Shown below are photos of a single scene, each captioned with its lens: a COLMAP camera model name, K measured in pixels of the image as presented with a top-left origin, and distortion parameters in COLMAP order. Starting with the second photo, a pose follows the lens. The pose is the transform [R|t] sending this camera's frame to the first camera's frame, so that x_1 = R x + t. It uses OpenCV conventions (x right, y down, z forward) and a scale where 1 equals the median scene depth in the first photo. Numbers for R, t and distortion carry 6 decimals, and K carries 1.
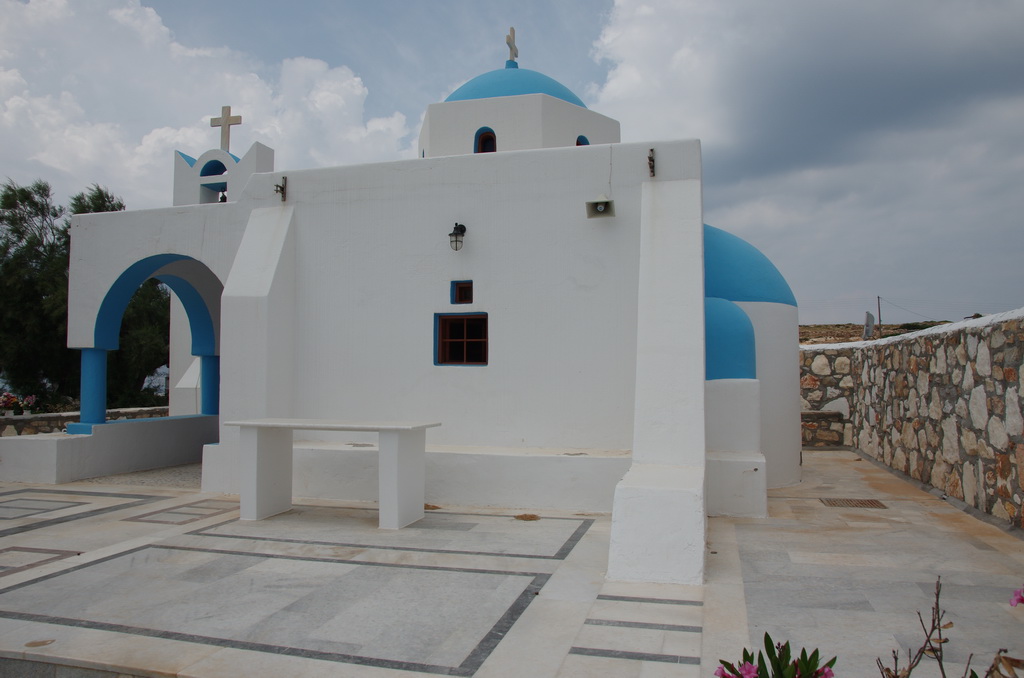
lens RADIAL K [[758.4, 0, 512.0], [0, 758.4, 339.0], [0, 0, 1]] dist [-0.001940, -0.000808]
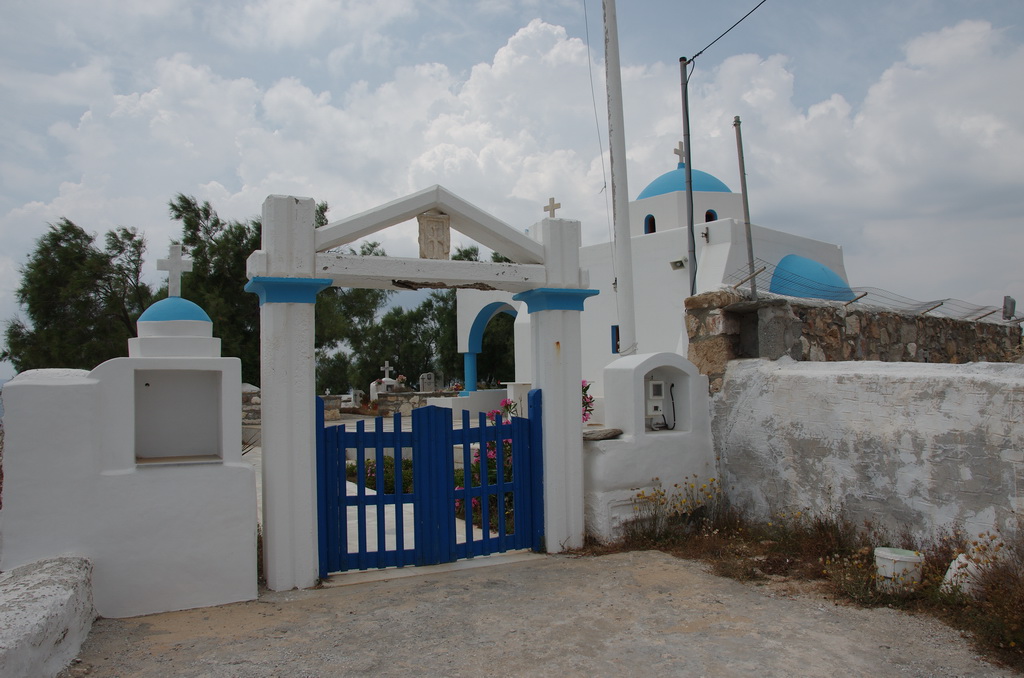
lens RADIAL K [[758.4, 0, 512.0], [0, 758.4, 339.0], [0, 0, 1]] dist [-0.001940, -0.000808]
pose [[0.849272, -0.046273, -0.525924, 0.551816], [0.042480, 0.998911, -0.019291, 0.018222], [0.526244, -0.005958, 0.850313, -0.574443]]
